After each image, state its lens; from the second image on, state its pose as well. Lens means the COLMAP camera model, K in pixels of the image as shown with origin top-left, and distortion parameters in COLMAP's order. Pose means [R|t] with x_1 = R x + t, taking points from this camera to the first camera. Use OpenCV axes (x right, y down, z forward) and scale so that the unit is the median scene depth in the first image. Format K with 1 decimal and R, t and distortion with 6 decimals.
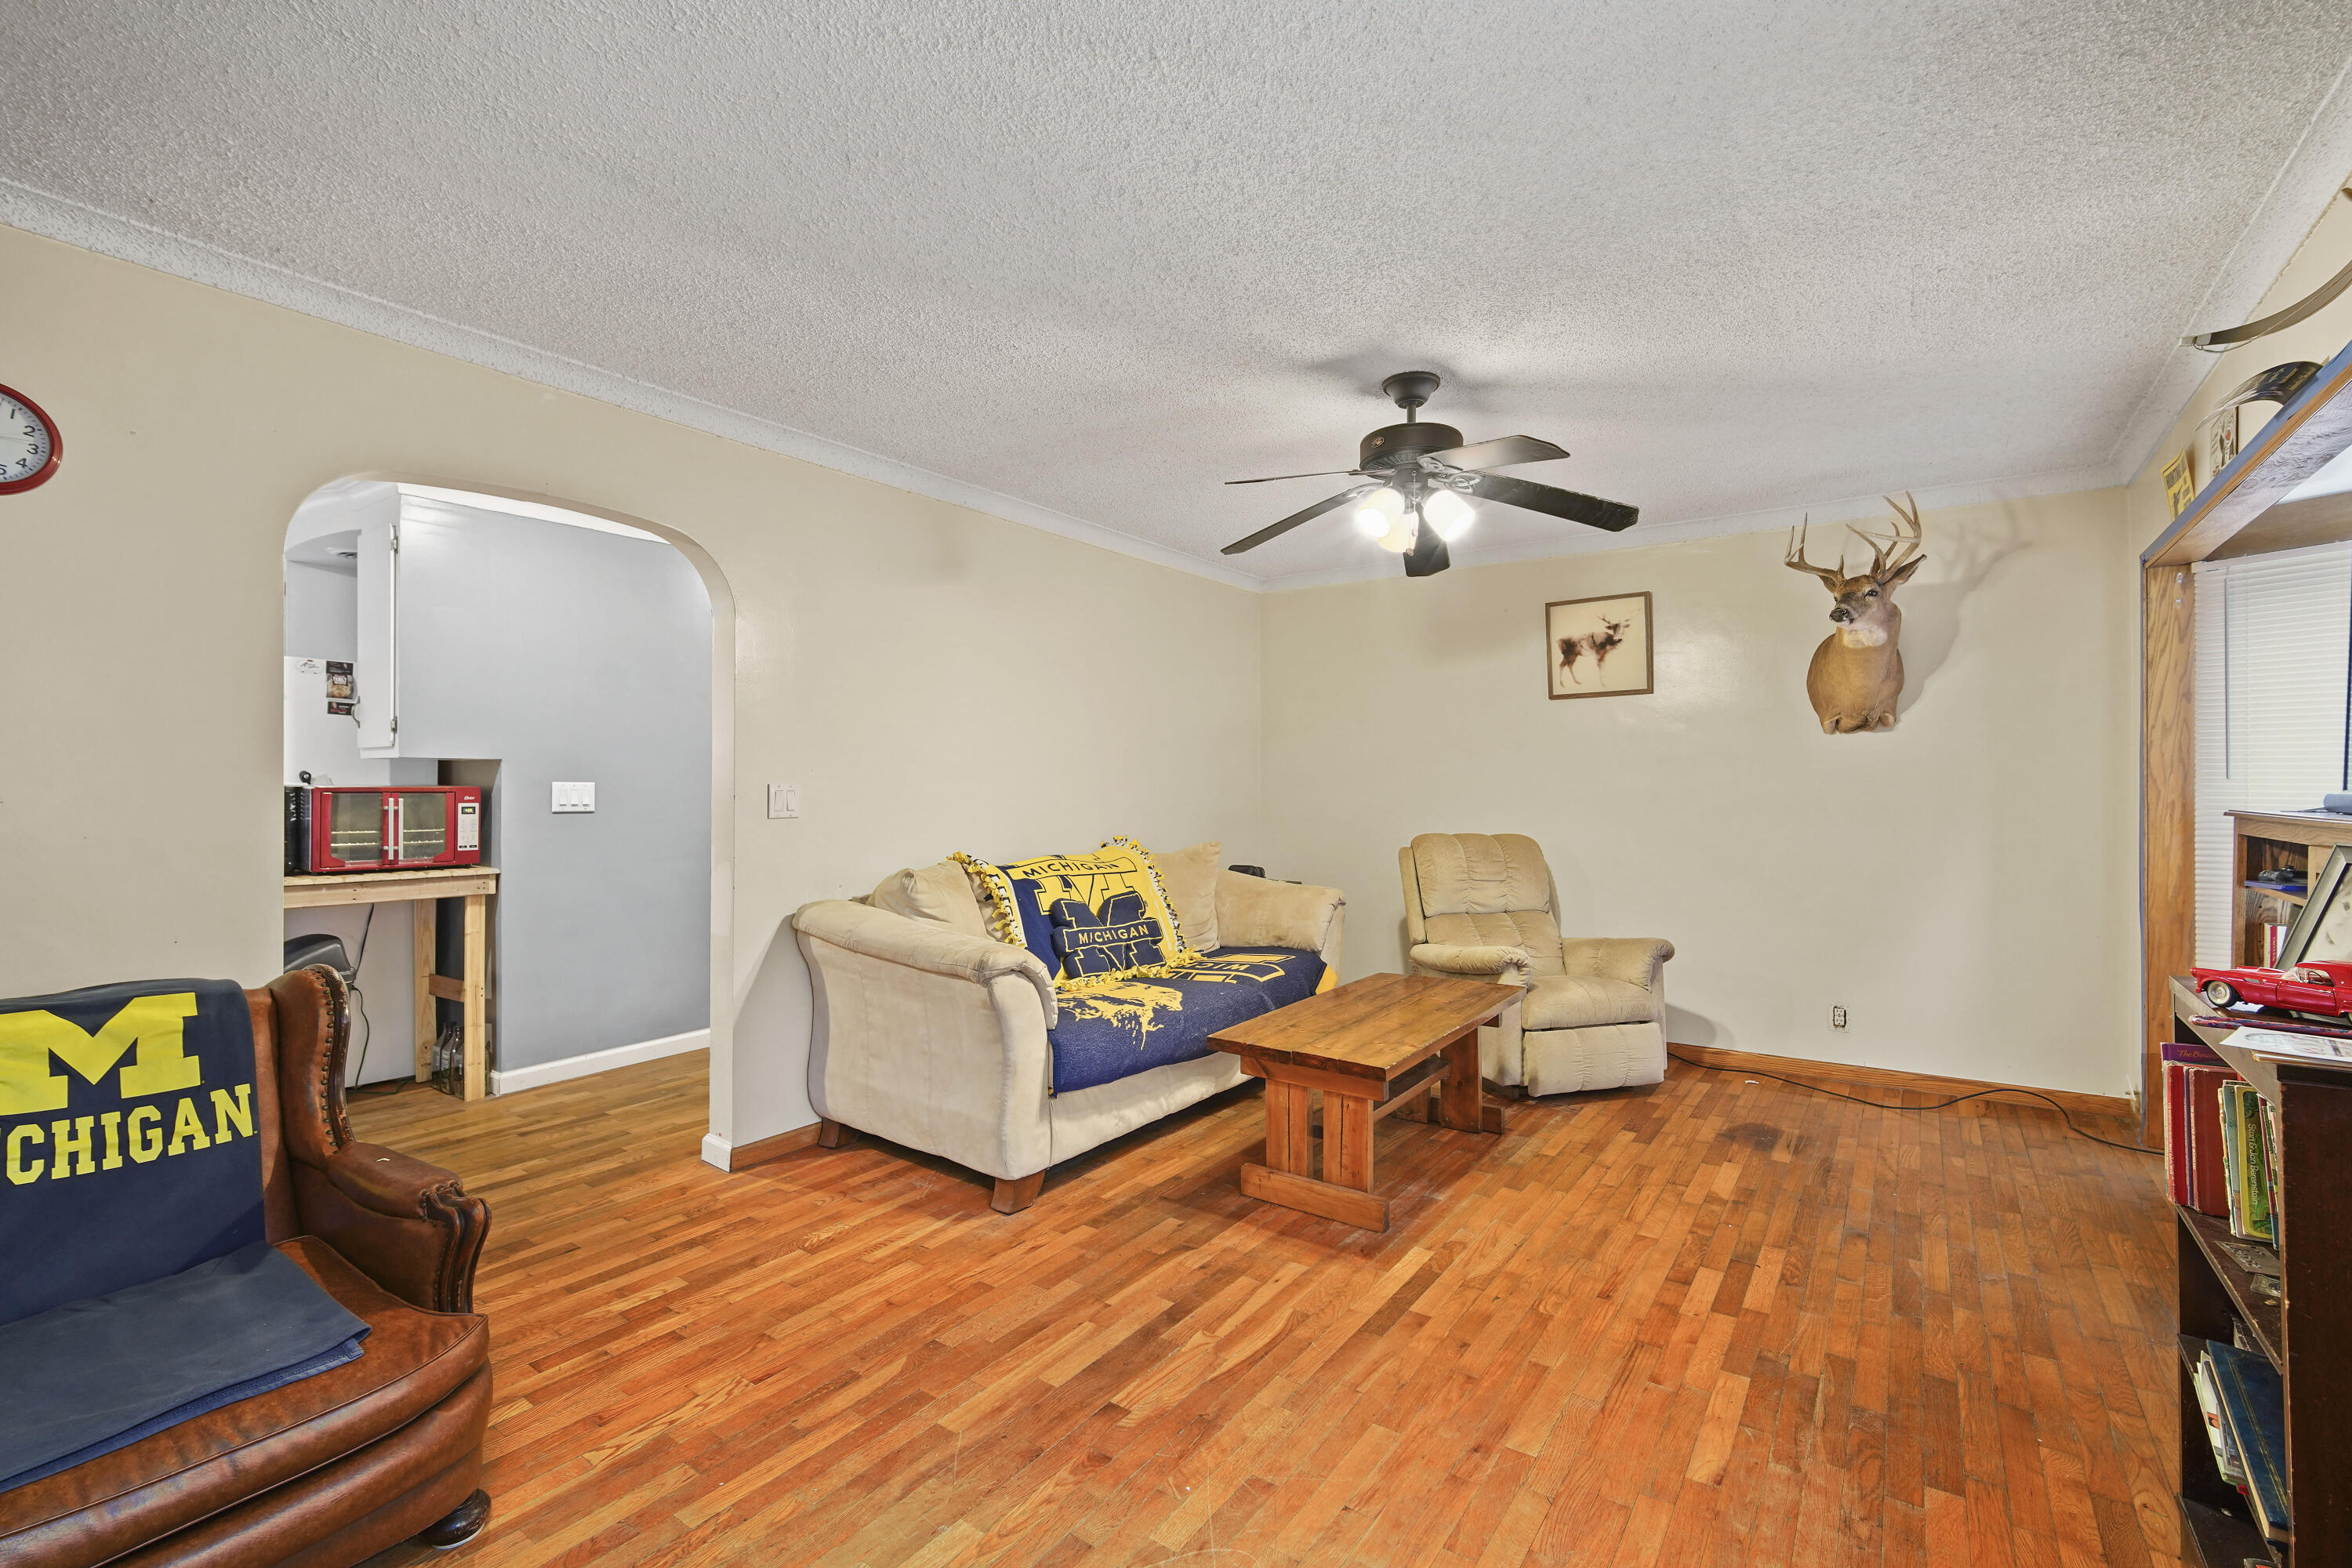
lens RADIAL K [[1037.0, 0, 1169.3], [0, 1037.0, 771.7], [0, 0, 1]] dist [-0.011403, 0.000593]
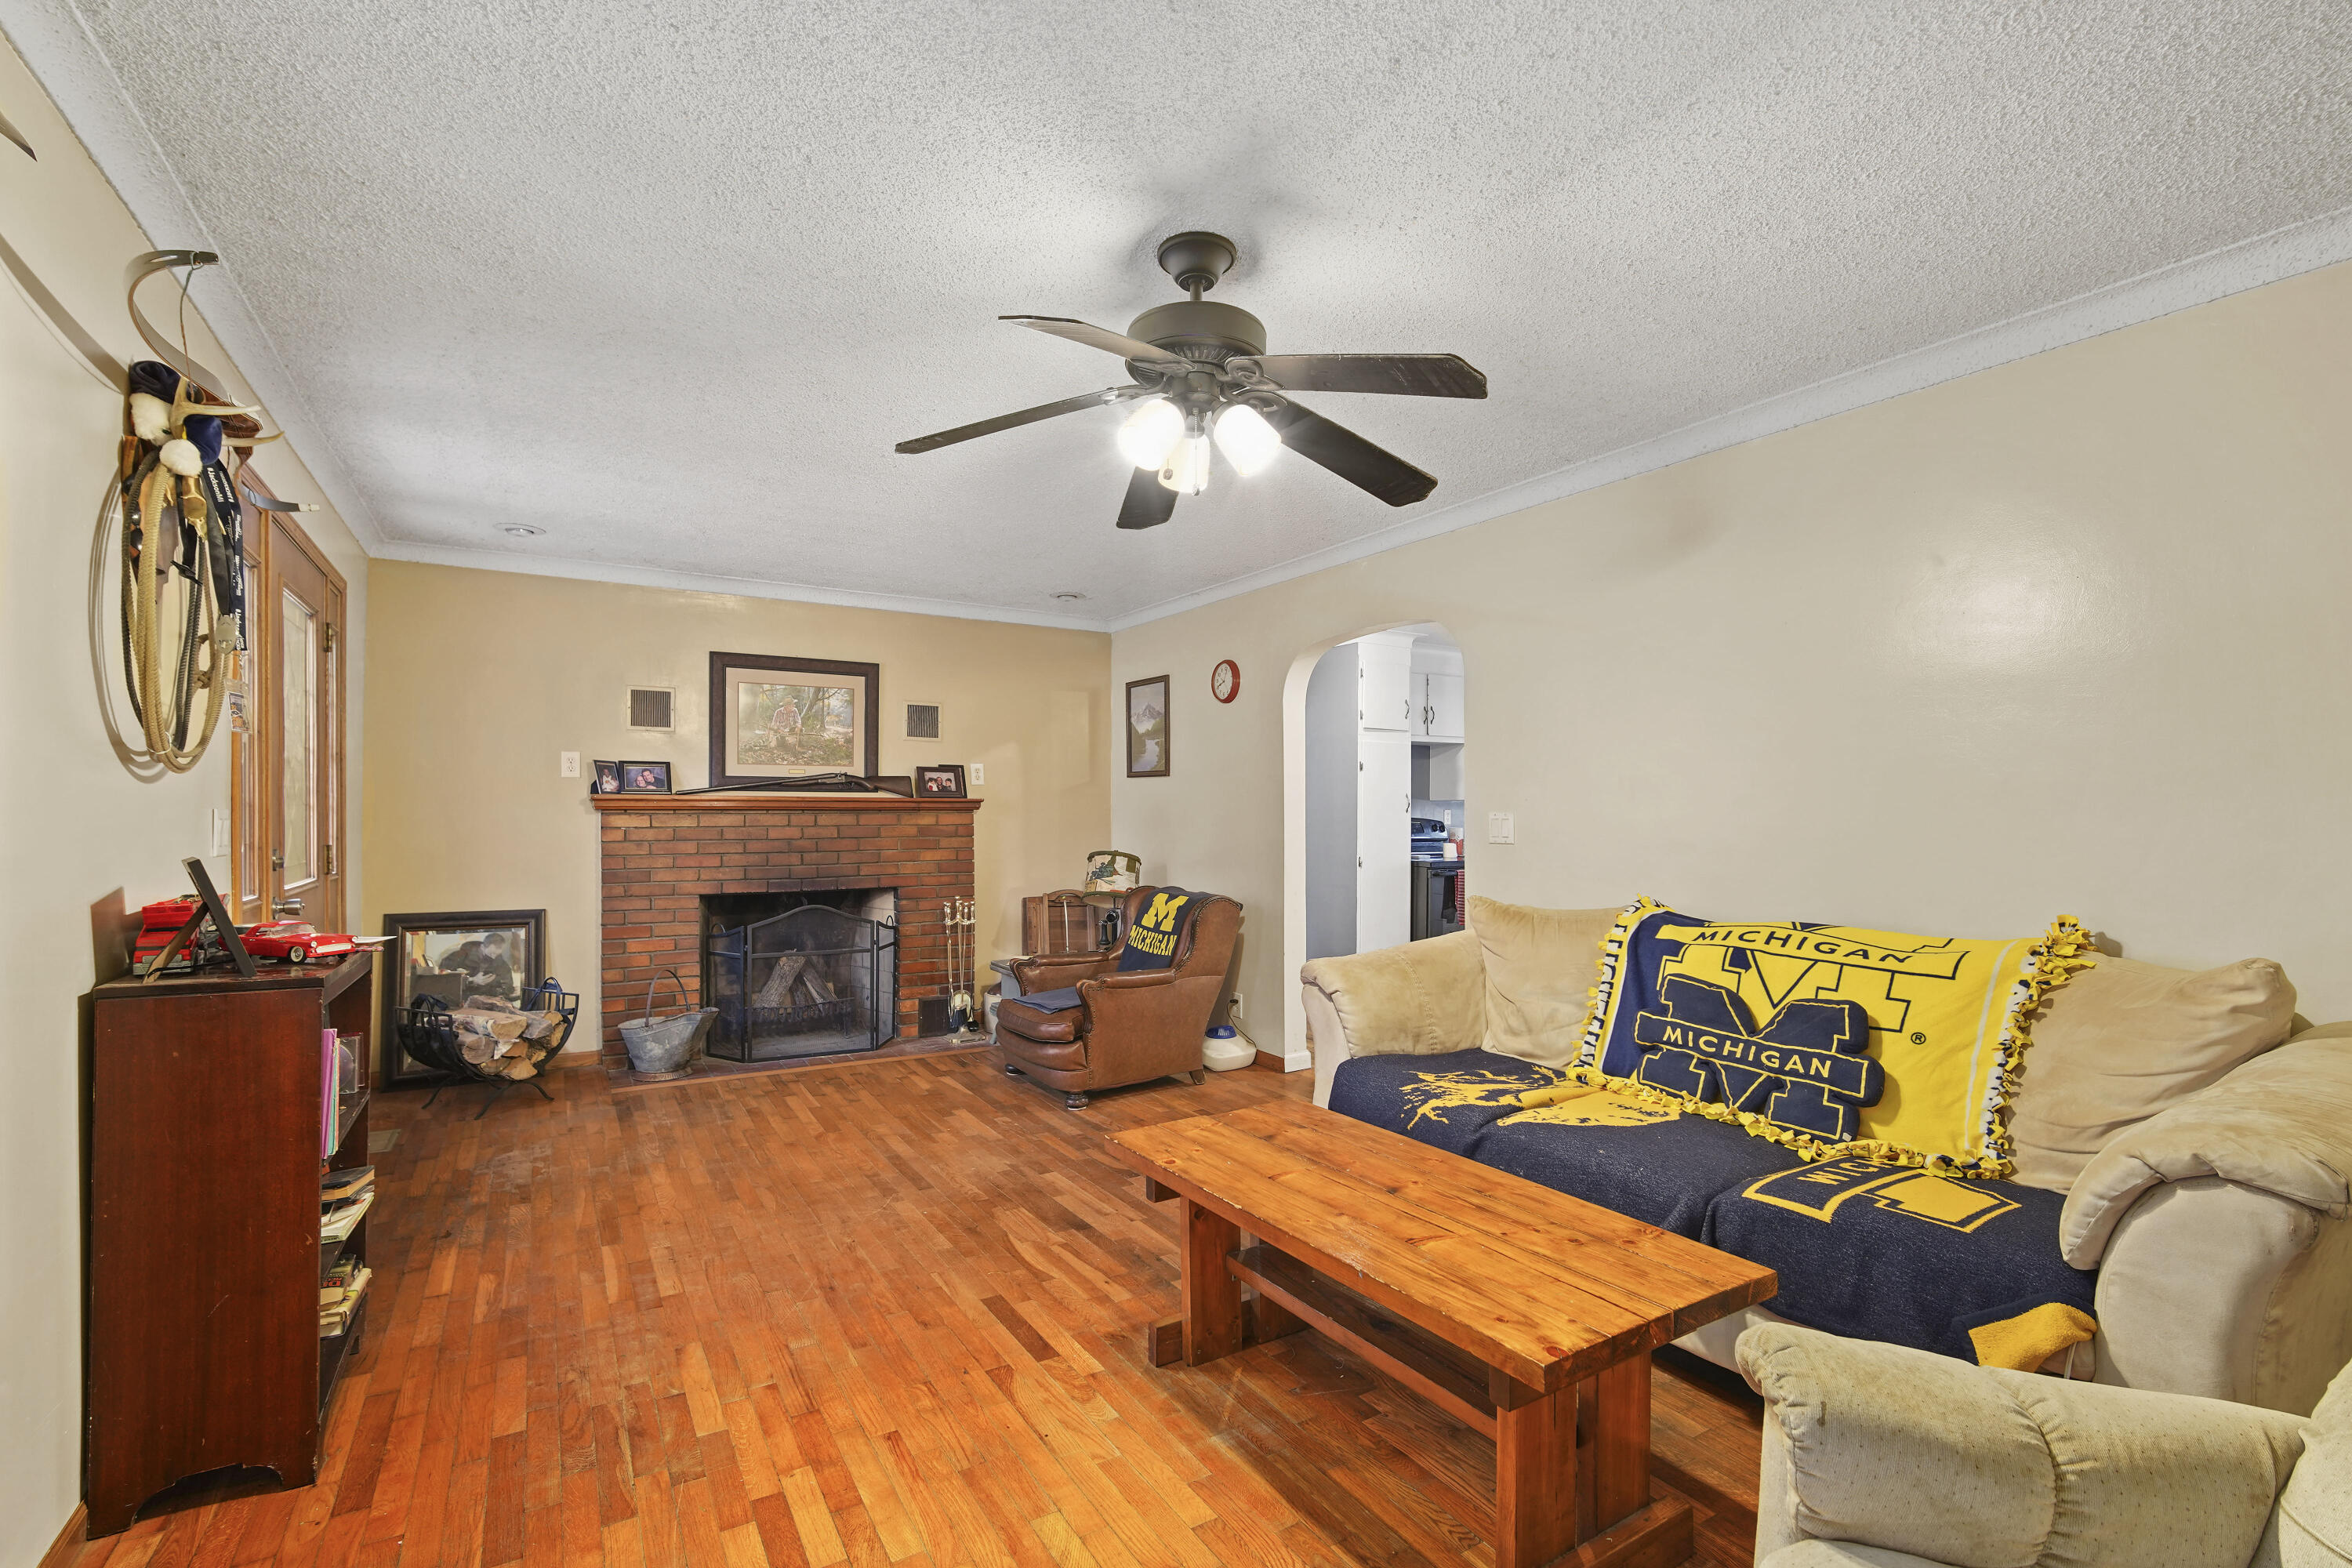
lens RADIAL K [[1037.0, 0, 1168.7], [0, 1037.0, 807.8], [0, 0, 1]] dist [-0.011403, 0.000593]
pose [[-0.392525, -0.006545, -0.919718, 1.127200], [0.013067, 0.999834, -0.012692, 0.021200], [0.919648, -0.017000, -0.392375, 1.579110]]
